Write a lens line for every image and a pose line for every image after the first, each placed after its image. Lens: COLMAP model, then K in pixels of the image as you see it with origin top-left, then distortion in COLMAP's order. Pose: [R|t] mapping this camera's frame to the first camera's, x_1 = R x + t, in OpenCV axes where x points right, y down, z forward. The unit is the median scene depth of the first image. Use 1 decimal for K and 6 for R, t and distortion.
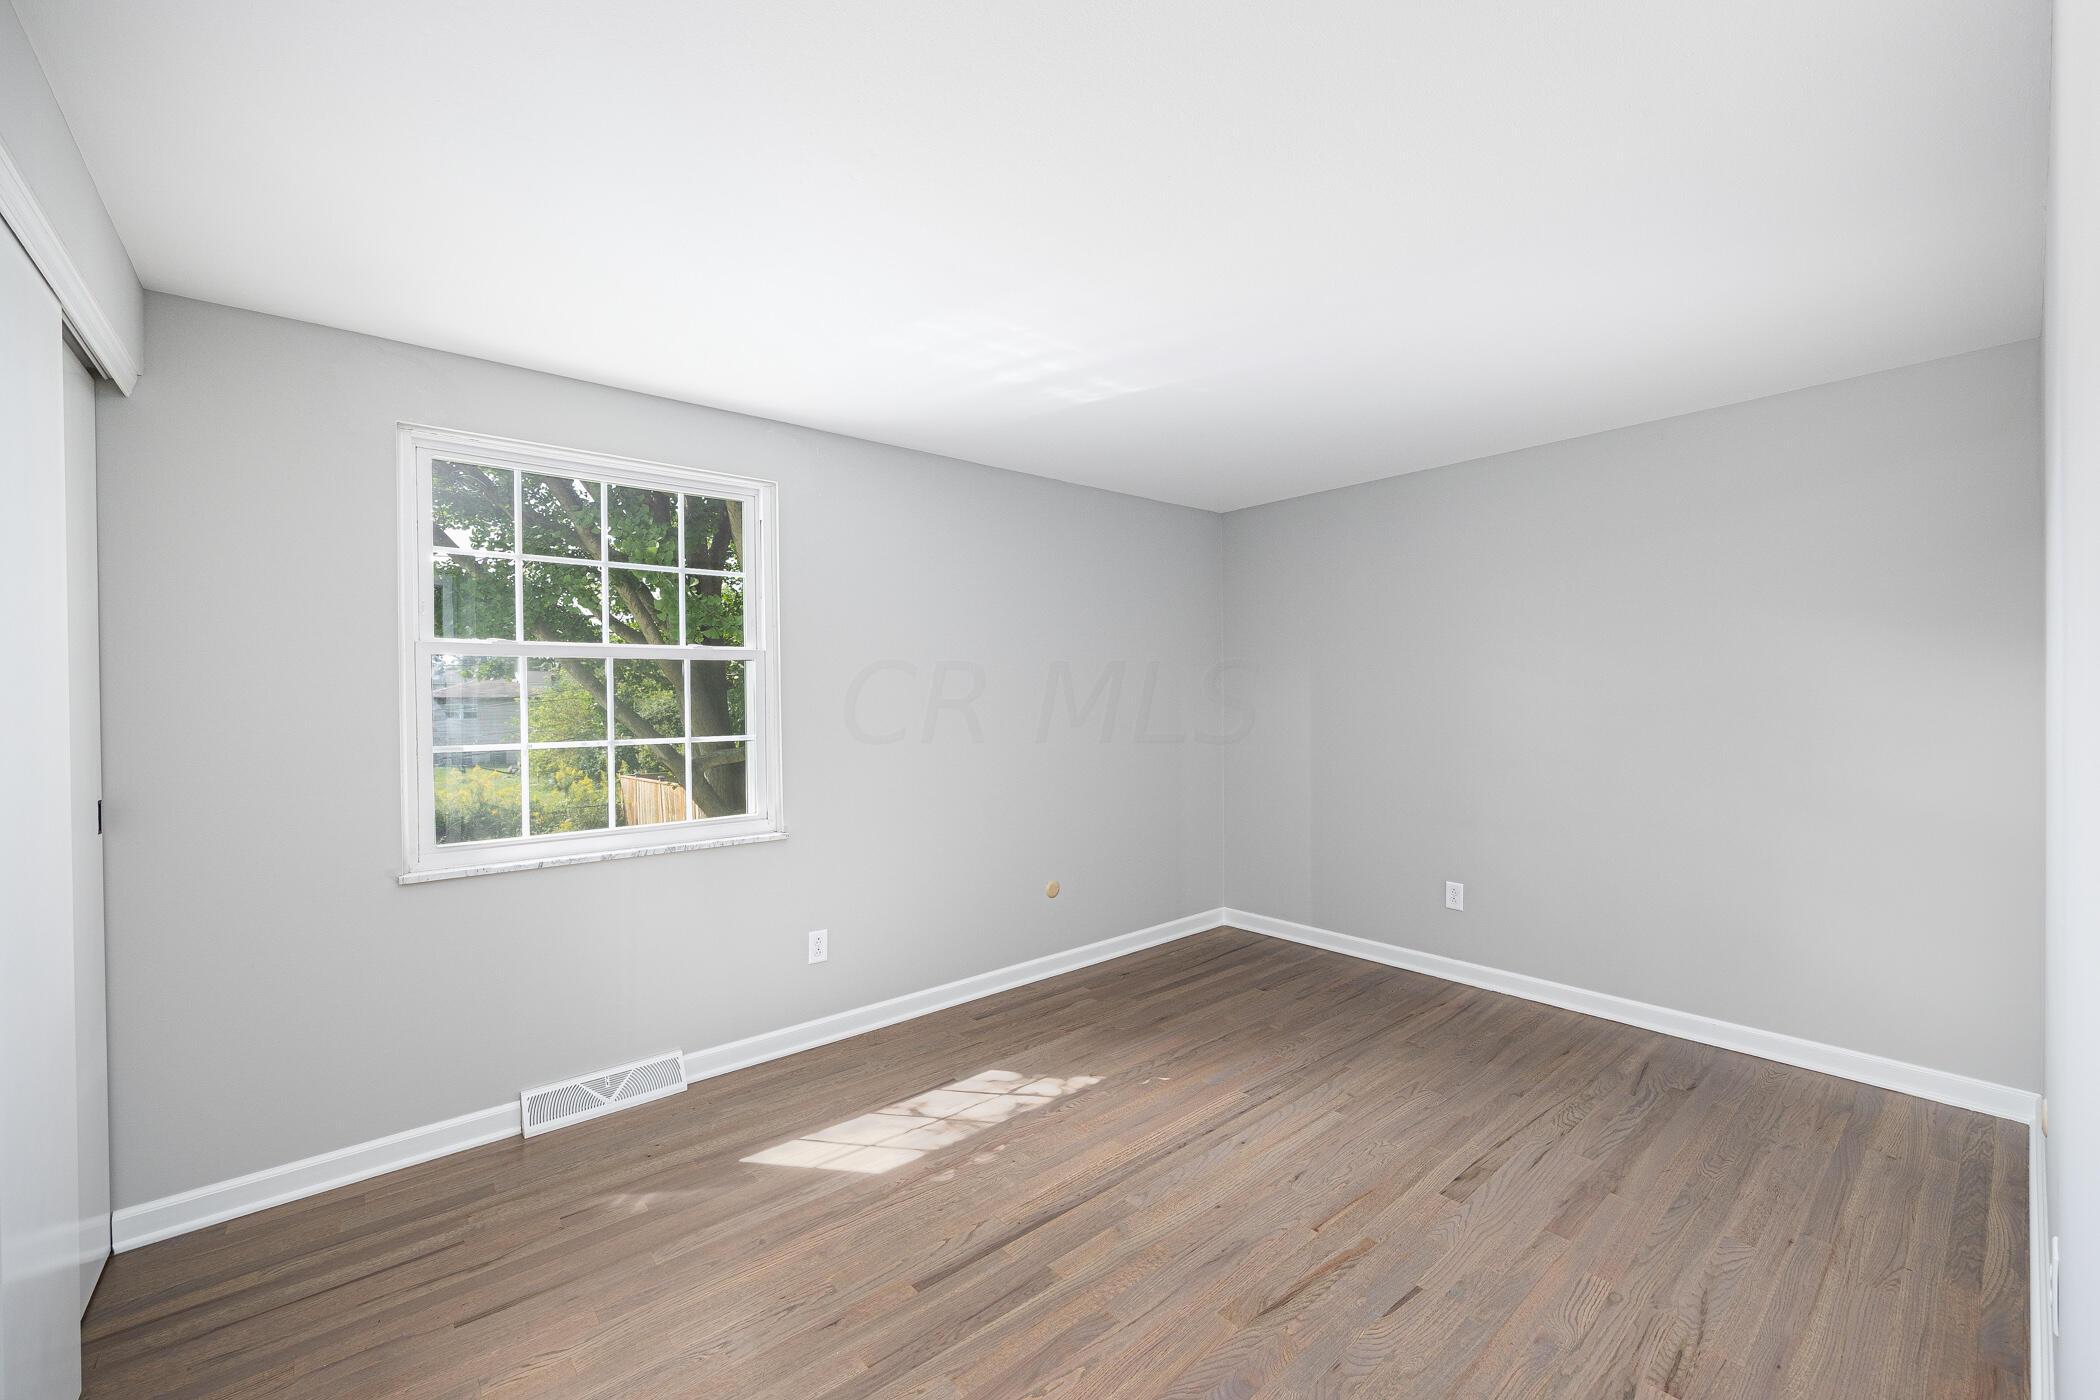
lens RADIAL K [[840.3, 0, 1047.5], [0, 840.3, 699.9], [0, 0, 1]] dist [0.000725, -0.000133]
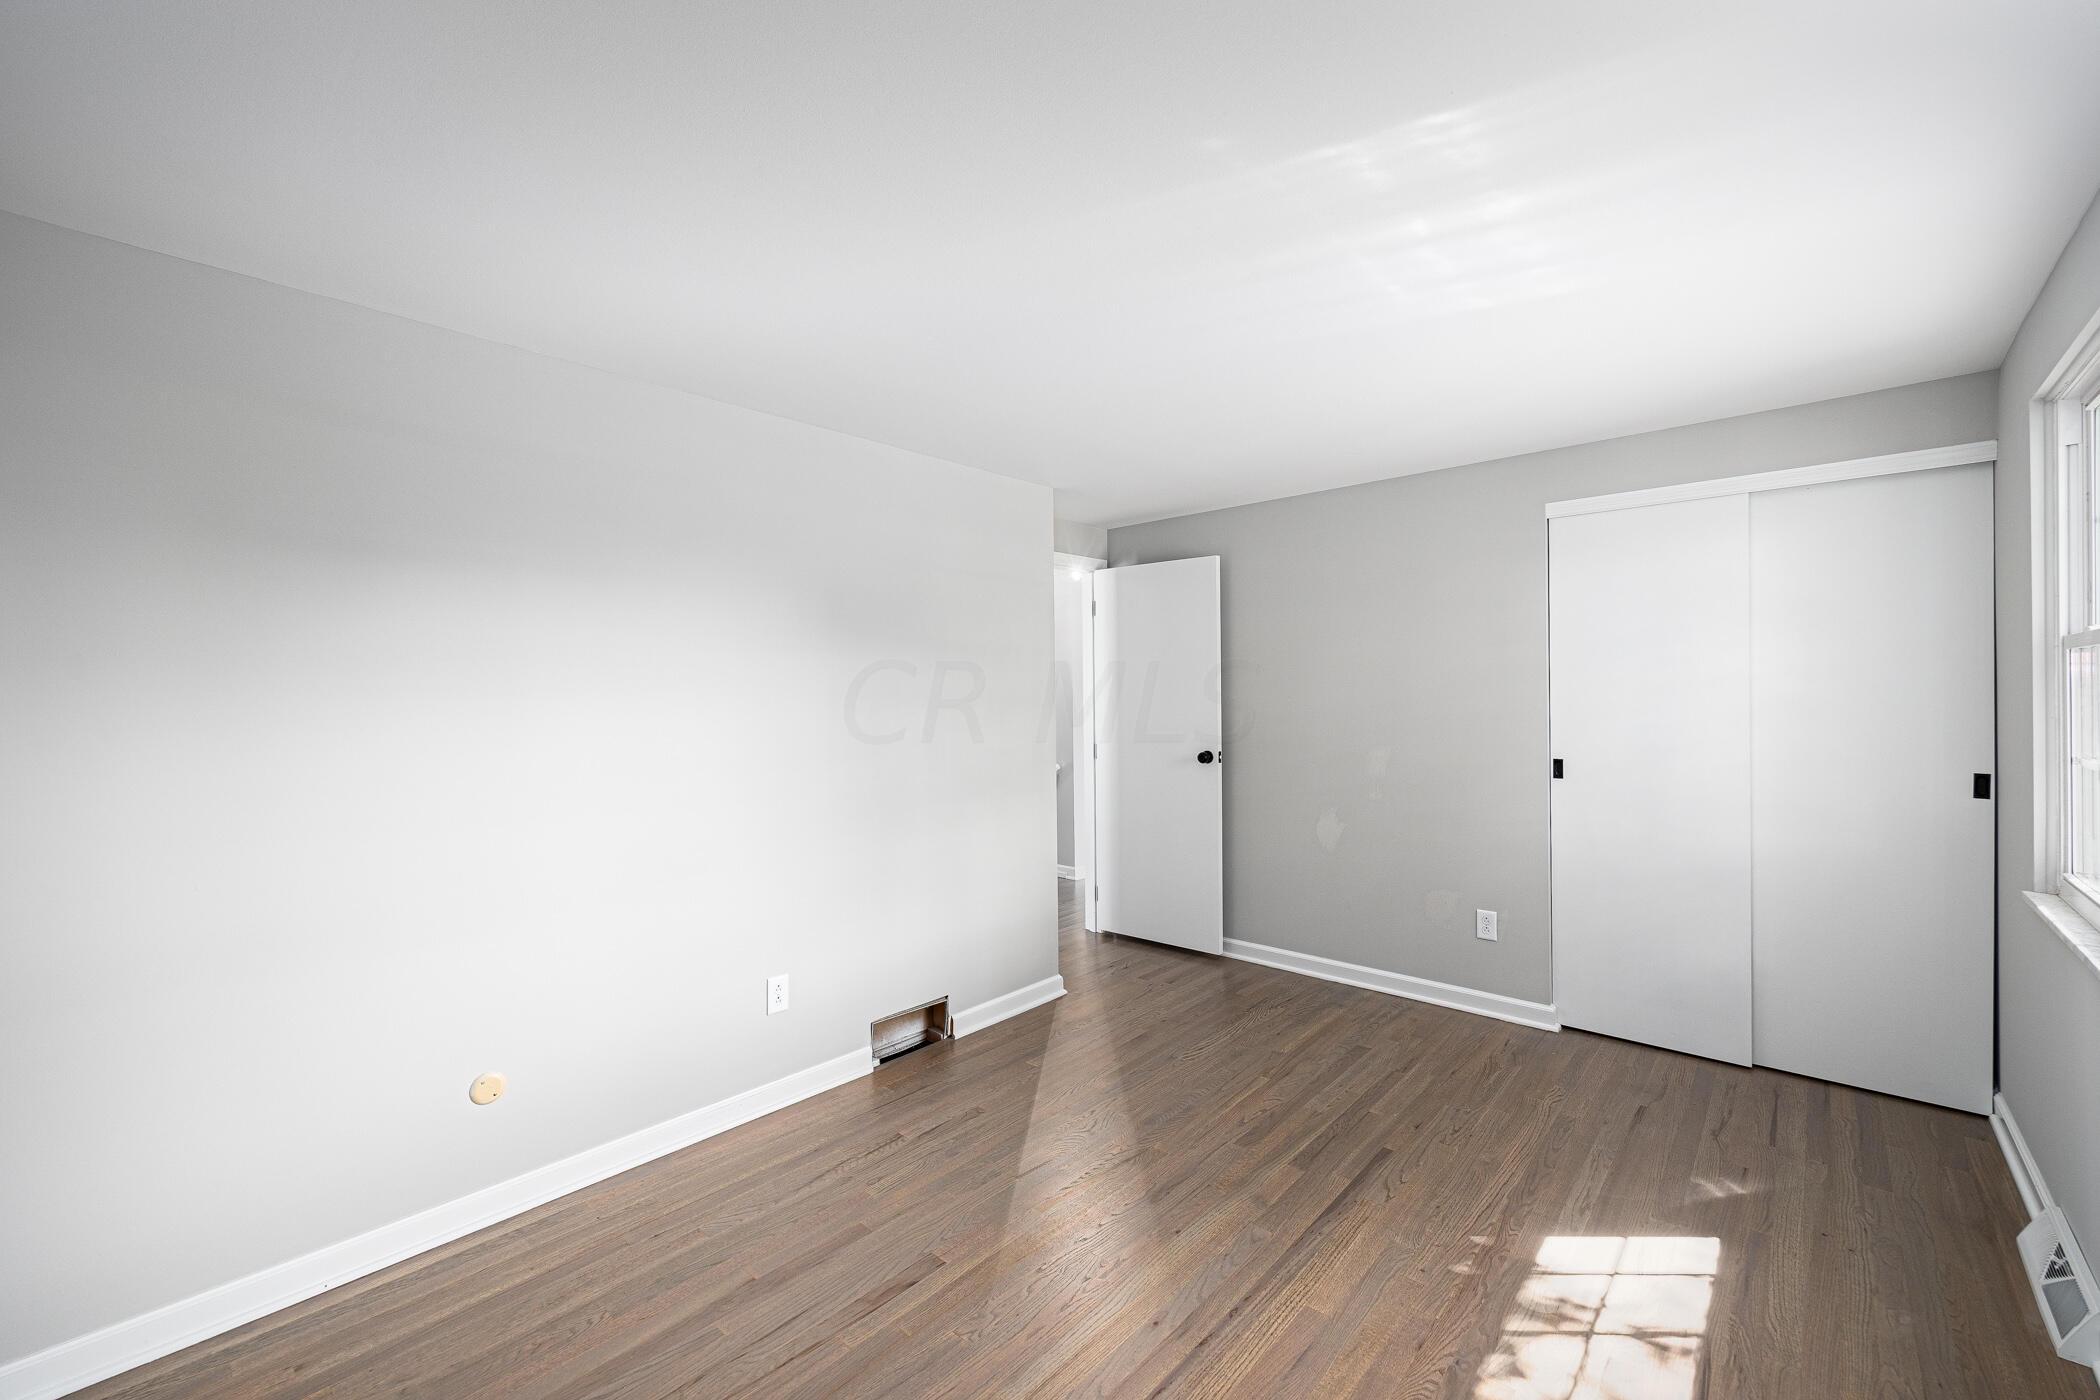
lens RADIAL K [[840.3, 0, 1047.5], [0, 840.3, 699.9], [0, 0, 1]] dist [0.000725, -0.000133]
pose [[-0.991927, 0.023387, -0.124638, 0.455980], [0.023581, 0.999722, -0.000074, -0.028899], [0.124601, -0.003013, -0.992202, 1.932402]]
